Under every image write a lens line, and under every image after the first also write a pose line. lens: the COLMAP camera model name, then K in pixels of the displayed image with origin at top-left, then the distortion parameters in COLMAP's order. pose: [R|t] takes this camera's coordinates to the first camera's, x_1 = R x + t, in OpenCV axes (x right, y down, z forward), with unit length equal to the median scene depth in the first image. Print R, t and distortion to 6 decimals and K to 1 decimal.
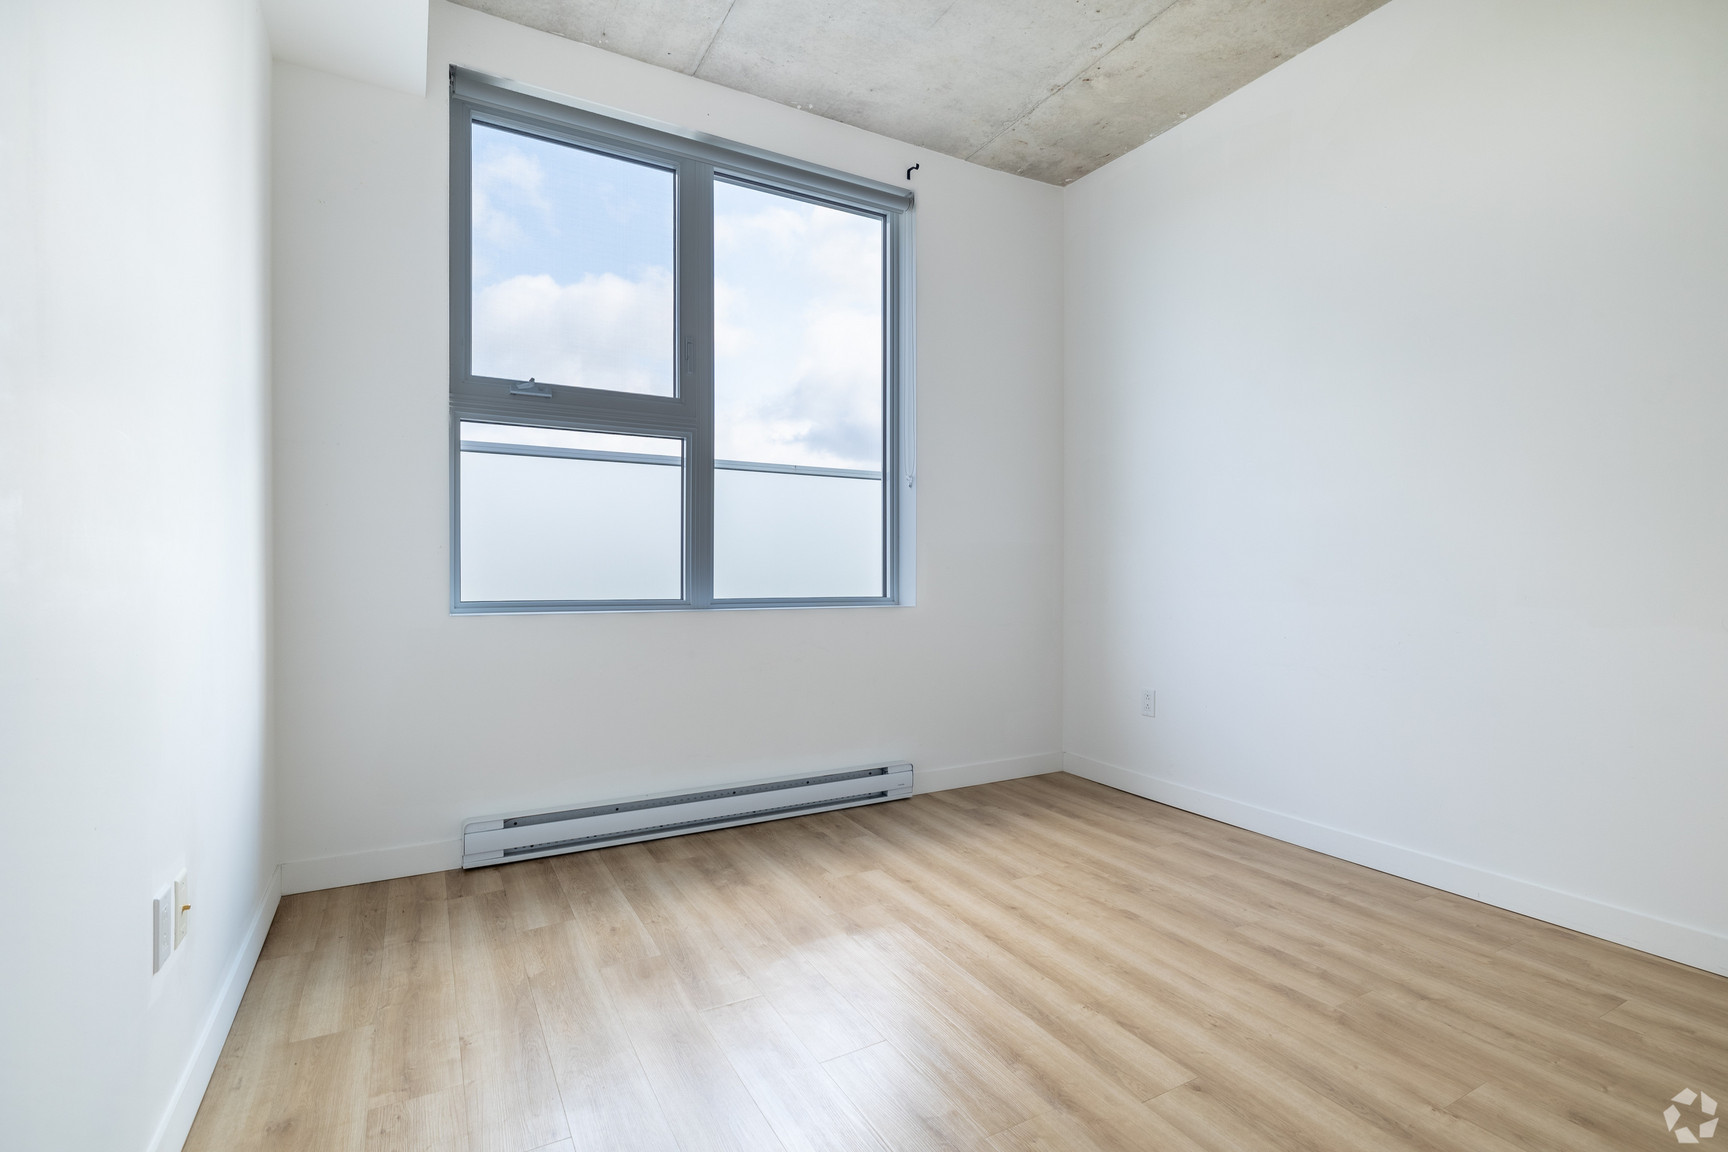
lens RADIAL K [[819.9, 0, 864.0], [0, 819.9, 576.0], [0, 0, 1]] dist [-0.001795, -0.000102]
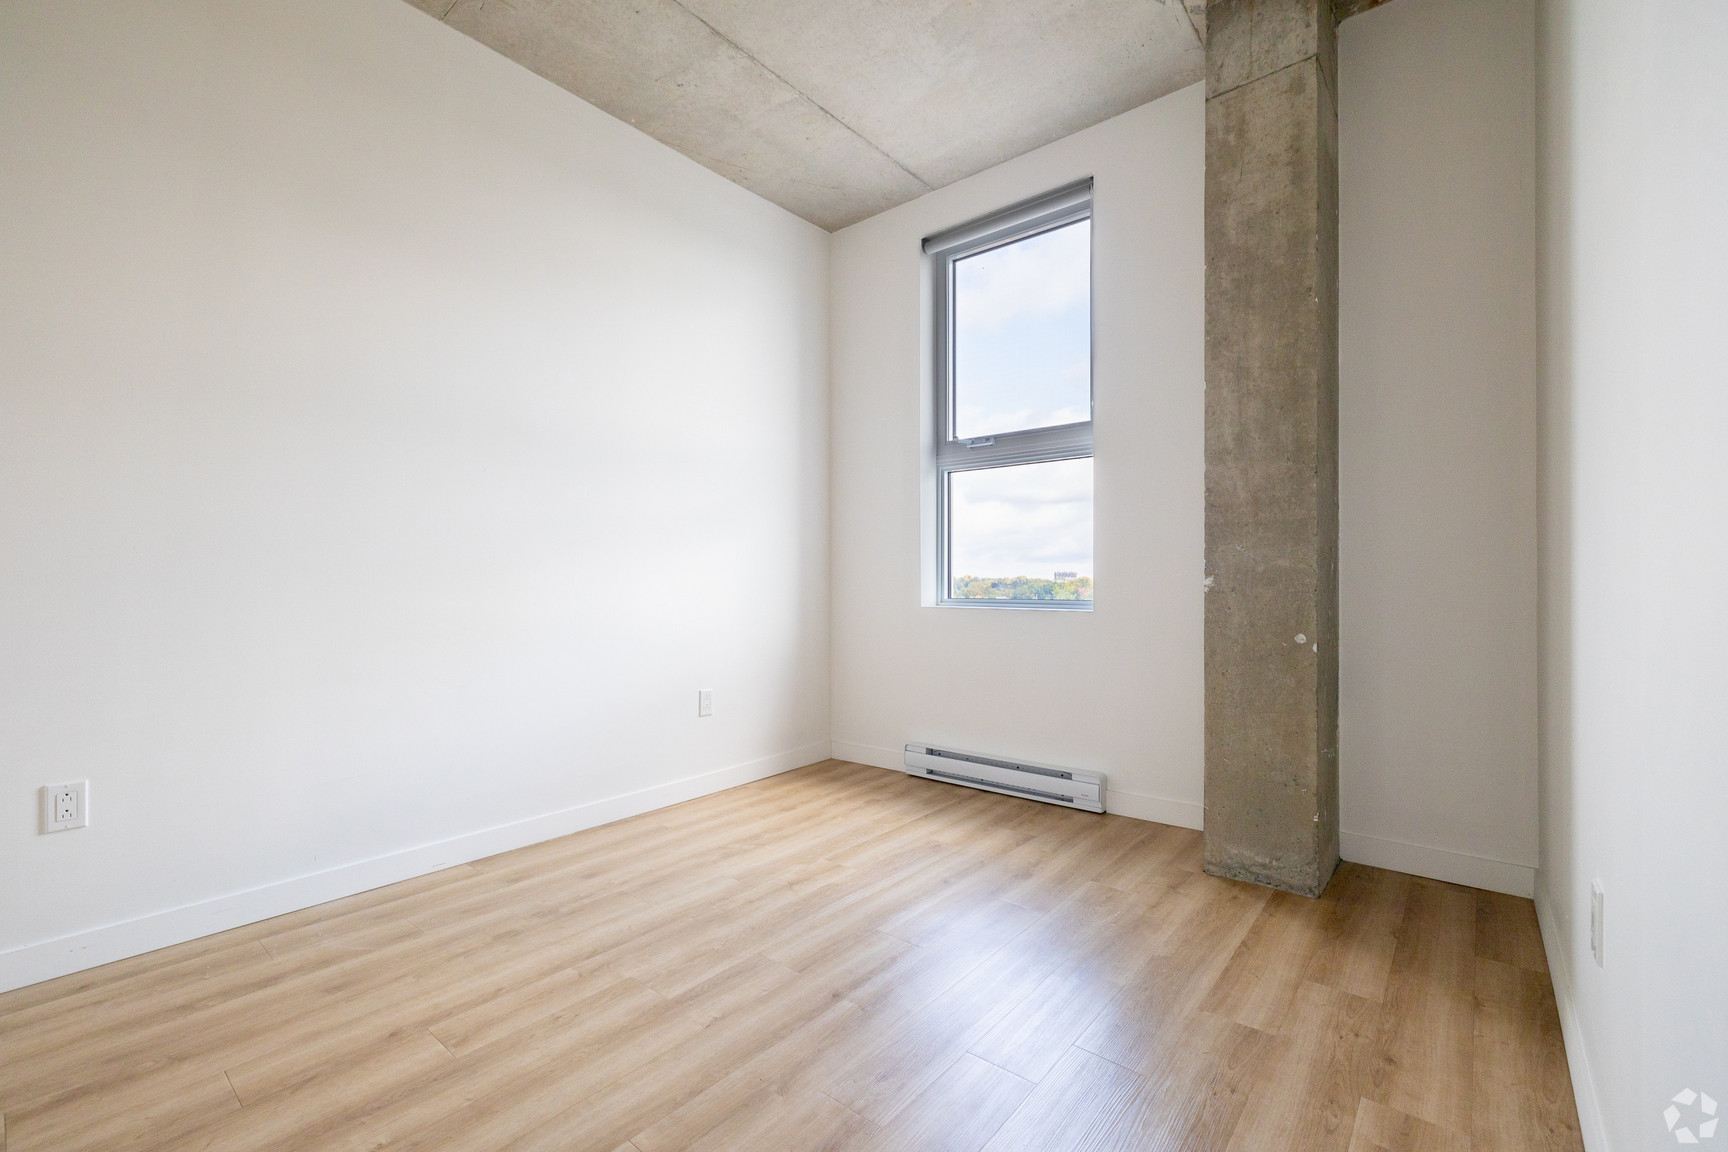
lens RADIAL K [[724.9, 0, 869.2], [0, 724.9, 568.0], [0, 0, 1]] dist [0.000935, -0.000091]
pose [[0.362836, -0.017230, -0.931694, 0.730561], [-0.001232, 0.999819, -0.018969, 0.006642], [0.931852, 0.008030, 0.362750, 0.451898]]
